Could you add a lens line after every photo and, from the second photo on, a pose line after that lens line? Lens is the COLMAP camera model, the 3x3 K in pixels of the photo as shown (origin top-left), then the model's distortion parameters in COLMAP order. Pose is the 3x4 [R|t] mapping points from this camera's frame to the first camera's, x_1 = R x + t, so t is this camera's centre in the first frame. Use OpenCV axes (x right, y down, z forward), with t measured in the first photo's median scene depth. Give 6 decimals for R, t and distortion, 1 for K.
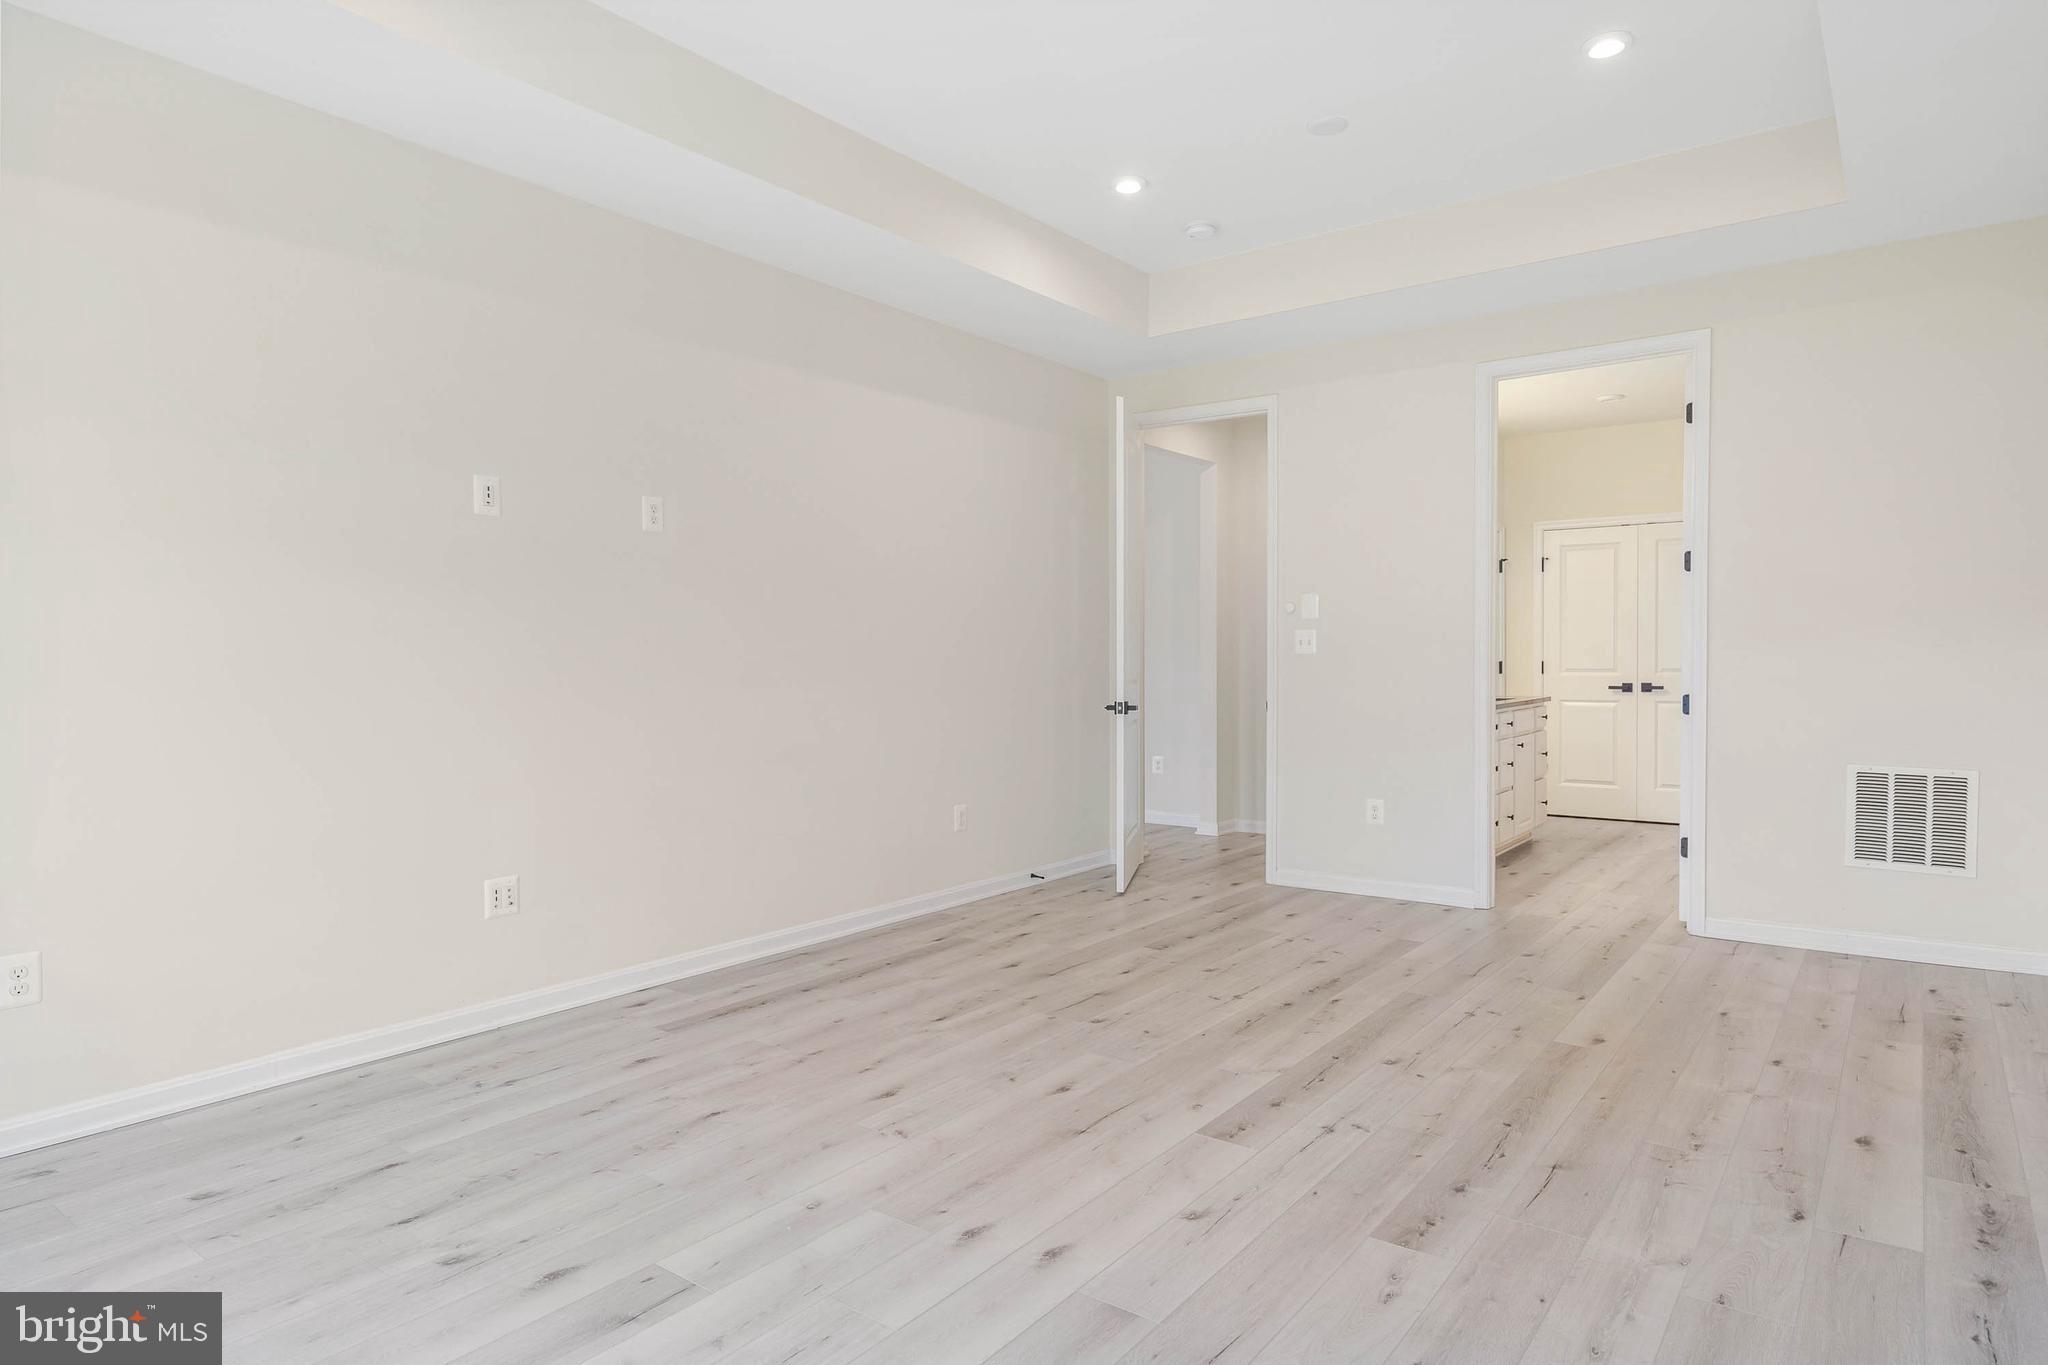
lens RADIAL K [[1182.9, 0, 1023.3], [0, 1182.9, 683.8], [0, 0, 1]] dist [0.008394, -0.000890]
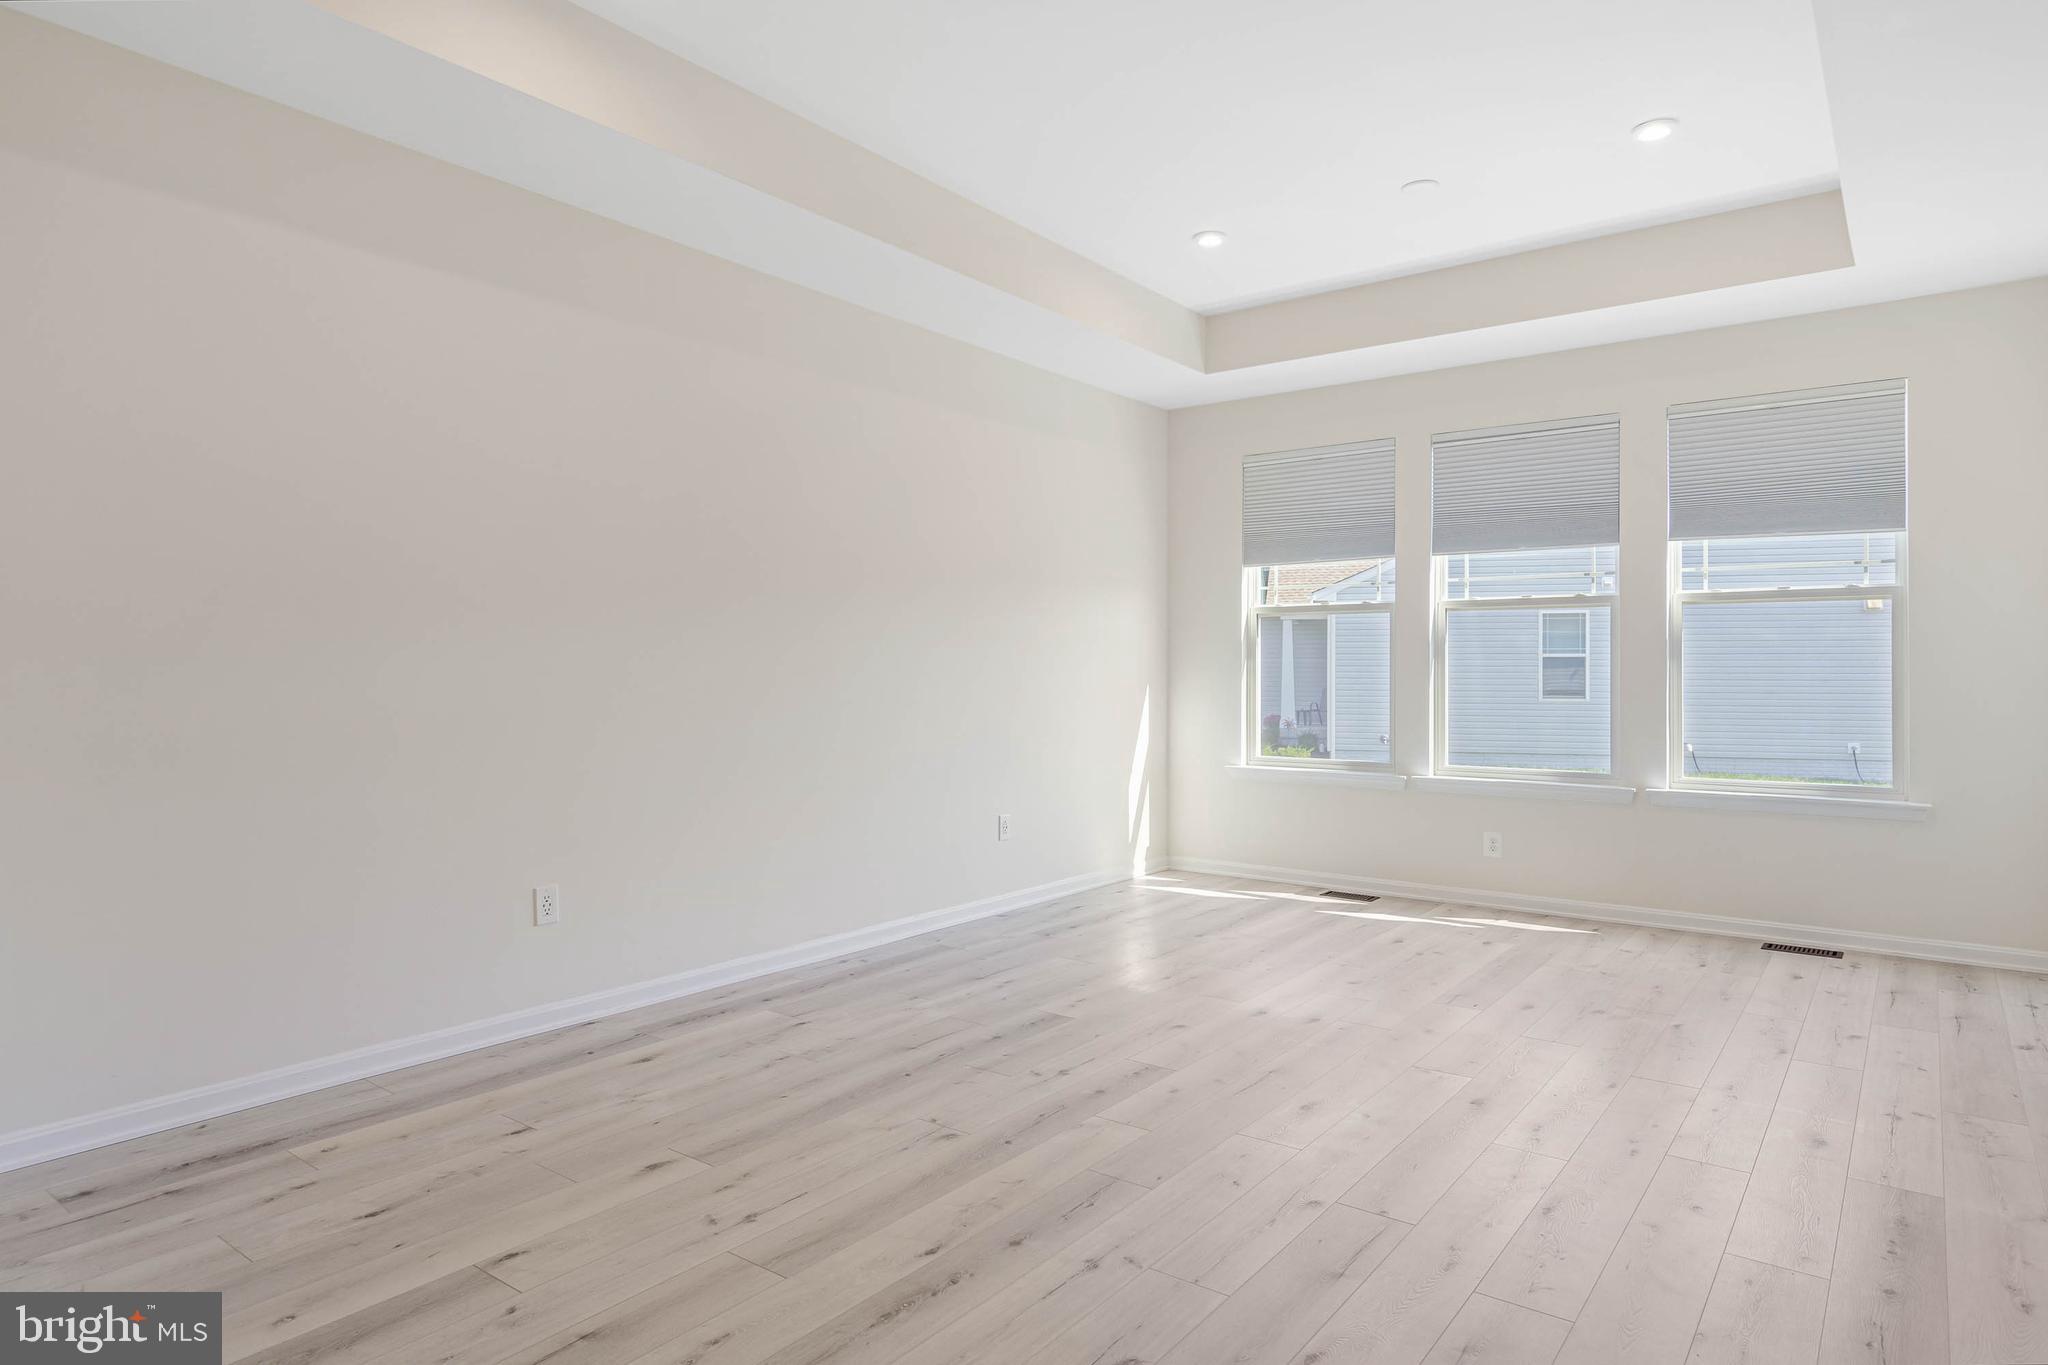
lens RADIAL K [[1182.9, 0, 1021.1], [0, 1182.9, 681.7], [0, 0, 1]] dist [0.008394, -0.000890]
pose [[-0.999981, 0.003857, 0.004826, 0.281769], [0.004018, 0.999424, 0.033700, -0.051158], [-0.004693, 0.033719, -0.999420, 2.085625]]
